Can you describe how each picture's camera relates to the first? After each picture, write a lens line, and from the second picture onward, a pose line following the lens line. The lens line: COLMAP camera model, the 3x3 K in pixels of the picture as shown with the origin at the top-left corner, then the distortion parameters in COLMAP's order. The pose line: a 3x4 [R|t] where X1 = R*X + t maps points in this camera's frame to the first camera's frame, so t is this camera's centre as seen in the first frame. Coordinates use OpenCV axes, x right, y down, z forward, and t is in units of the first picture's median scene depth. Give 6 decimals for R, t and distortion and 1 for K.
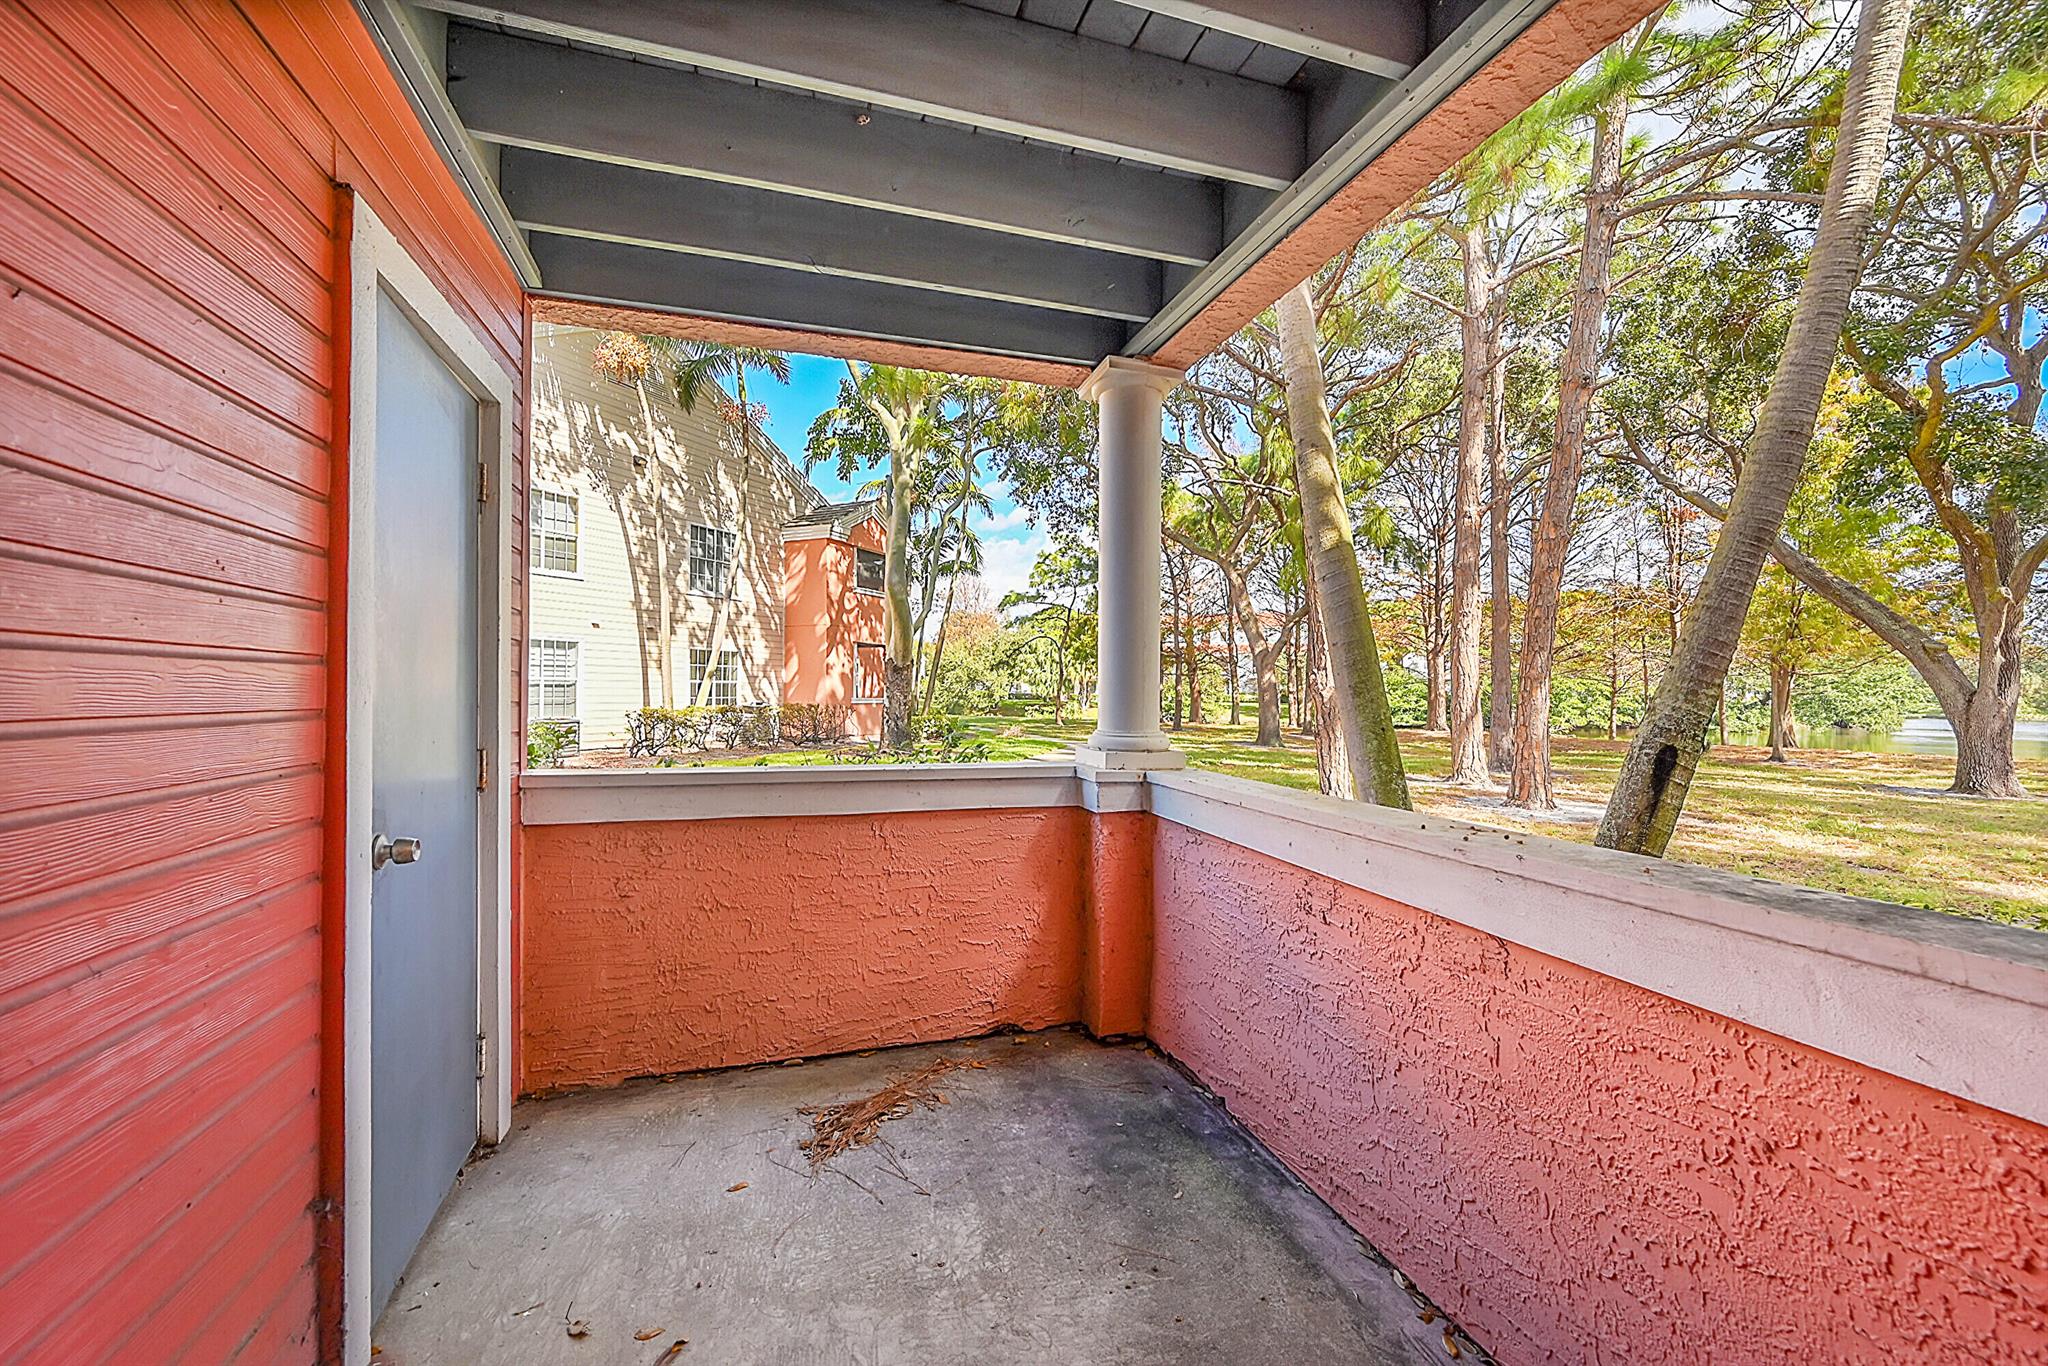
lens RADIAL K [[816.0, 0, 1021.6], [0, 816.0, 680.7], [0, 0, 1]] dist [-0.001701, 0.000532]
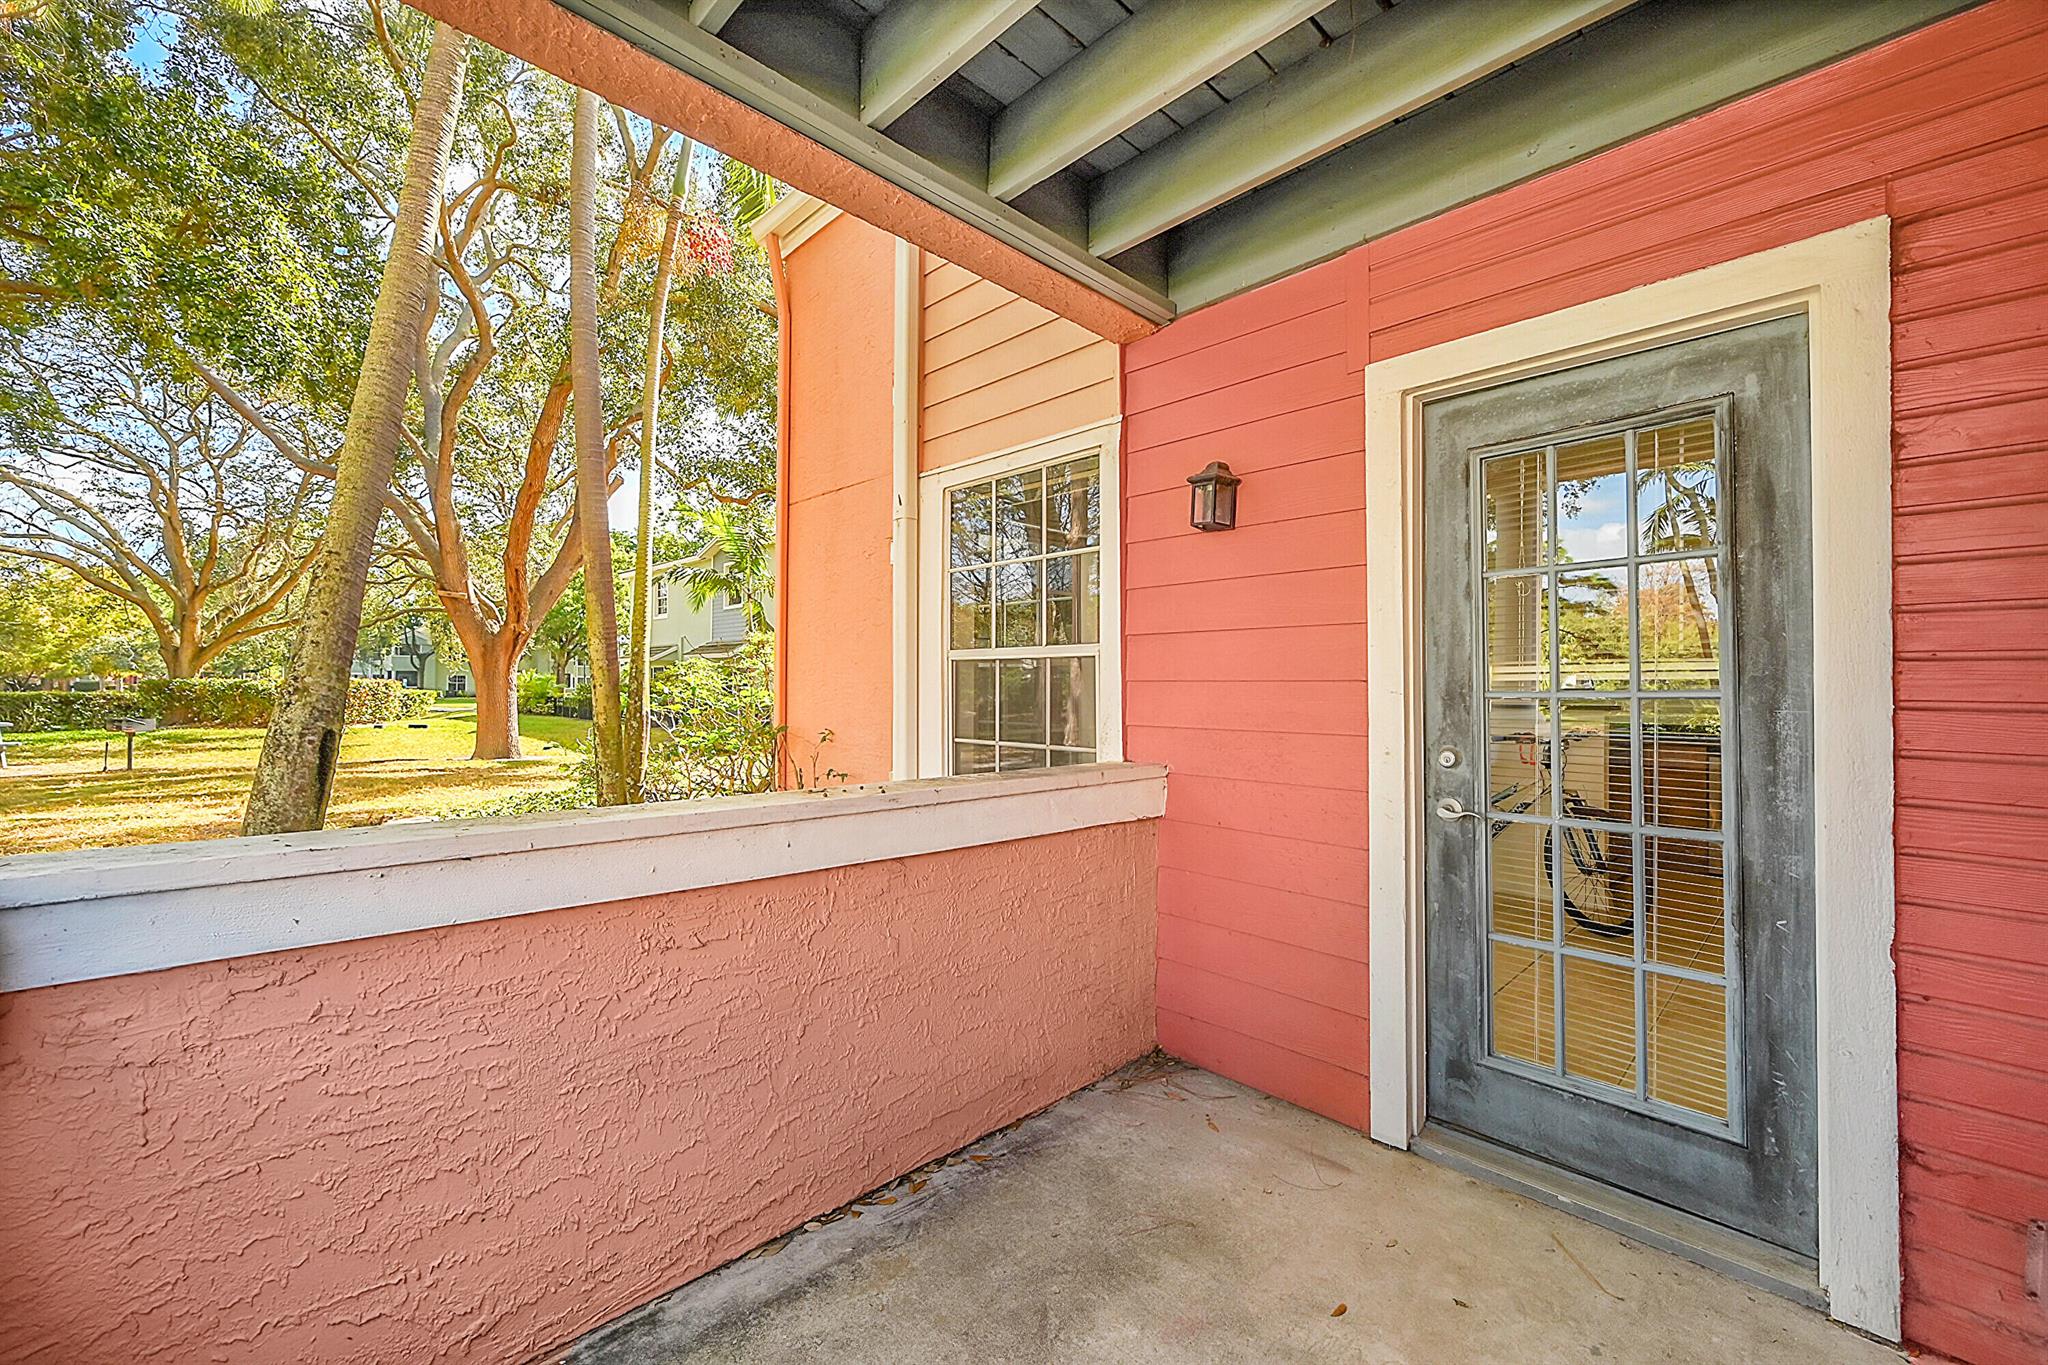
lens RADIAL K [[816.0, 0, 1021.6], [0, 816.0, 680.2], [0, 0, 1]] dist [-0.001701, 0.000532]
pose [[-0.453279, -0.002876, 0.891364, -0.362103], [-0.022091, 0.999724, -0.008008, 0.015879], [-0.891095, -0.023321, -0.453217, 0.753362]]
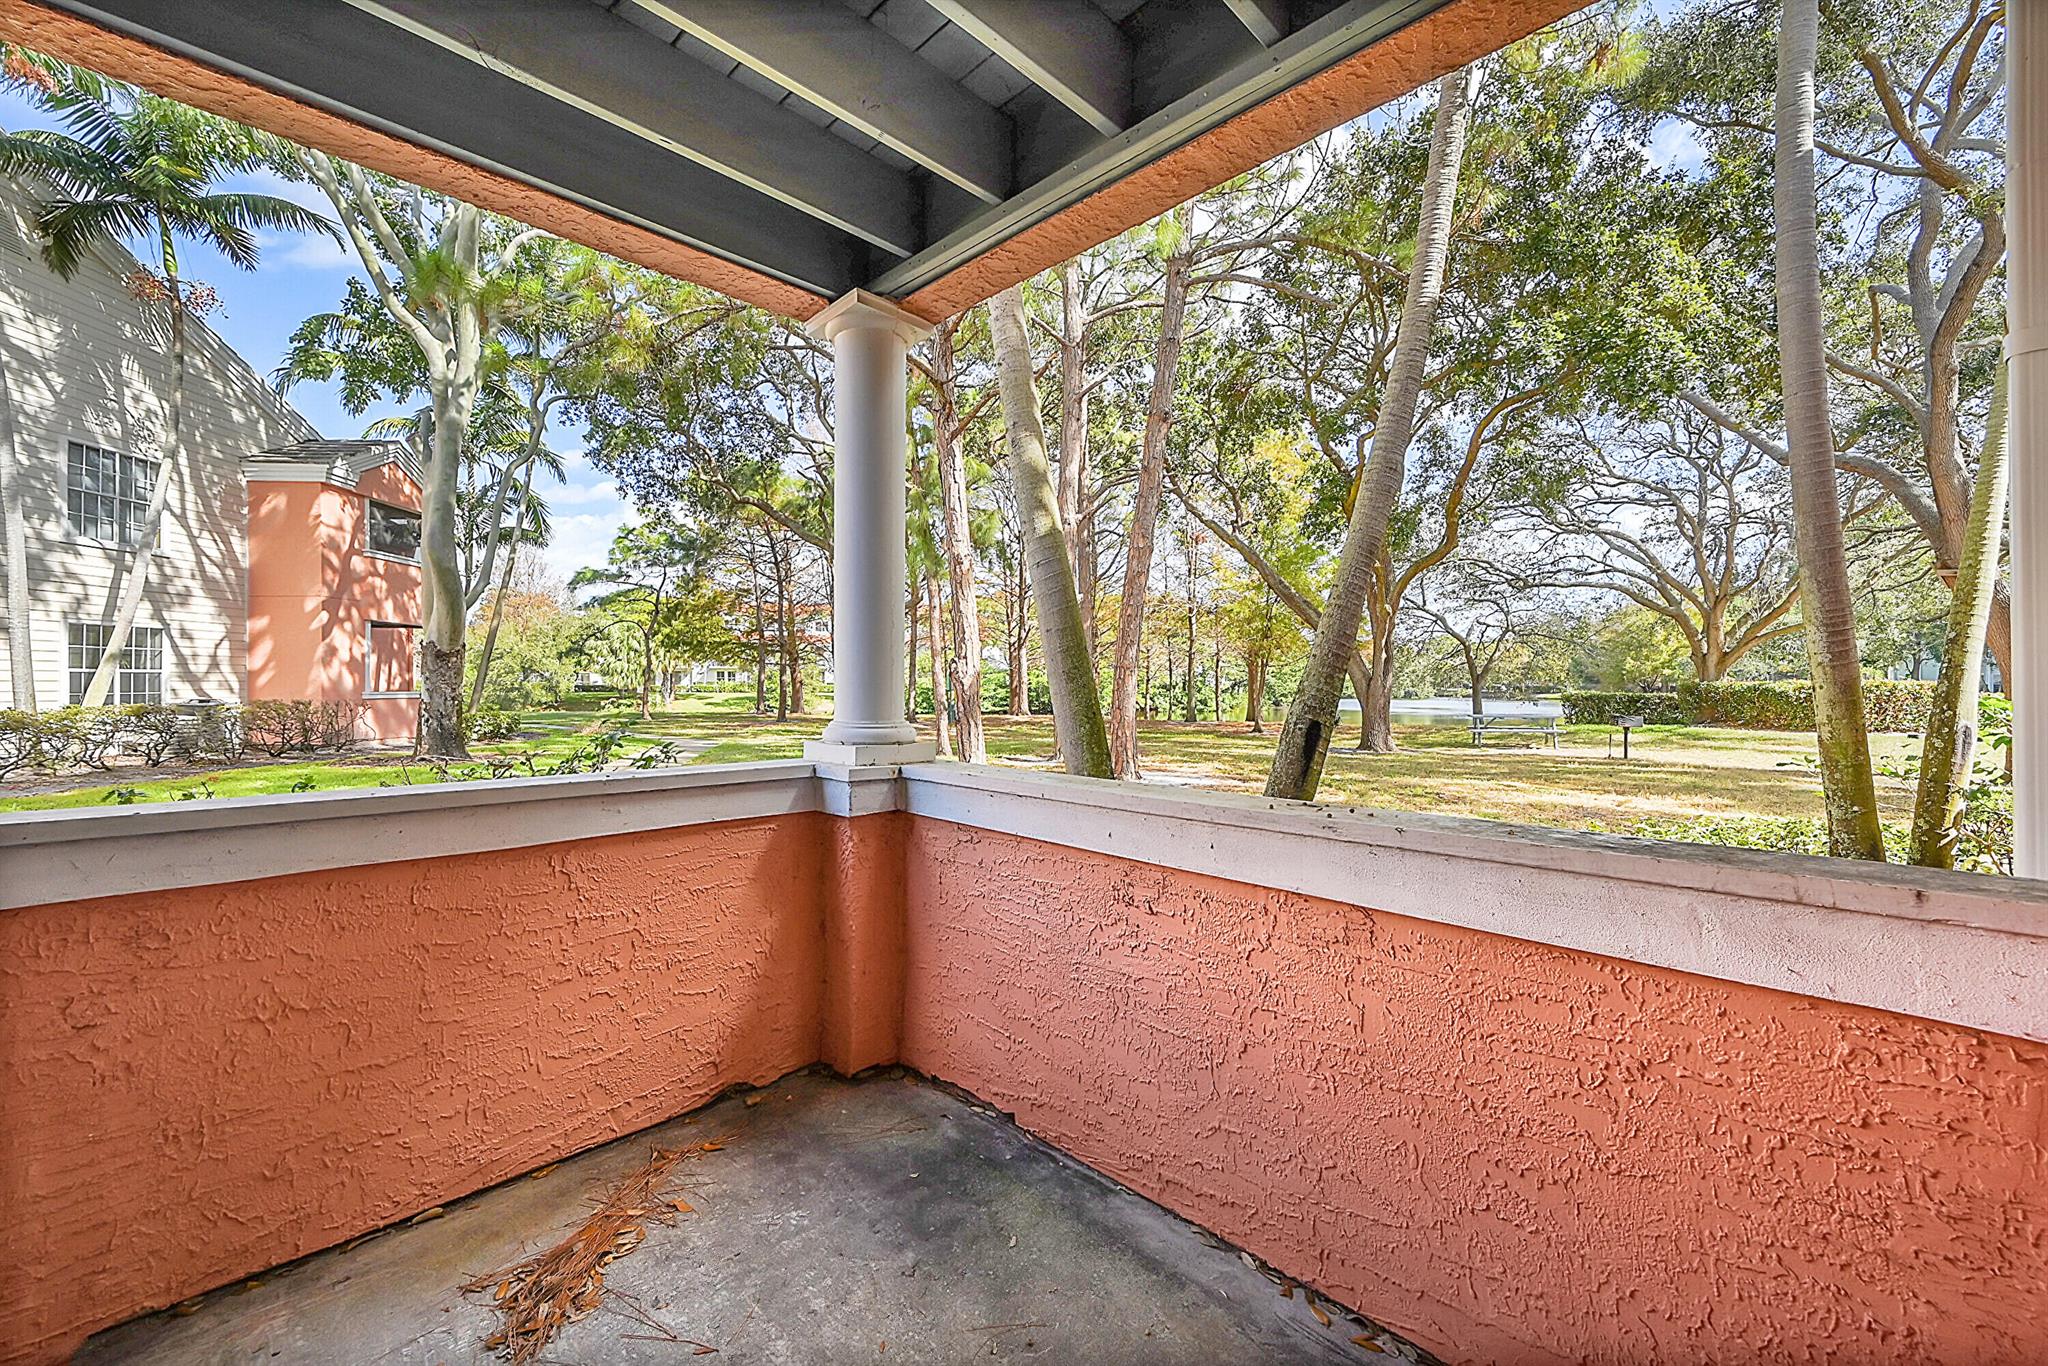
lens RADIAL K [[816.0, 0, 1021.6], [0, 816.0, 680.7], [0, 0, 1]] dist [-0.001701, 0.000532]
pose [[0.883568, -0.005015, 0.468276, -0.148487], [-0.000700, 0.999927, 0.012030, 0.007094], [-0.468303, -0.010957, 0.883500, 0.153291]]
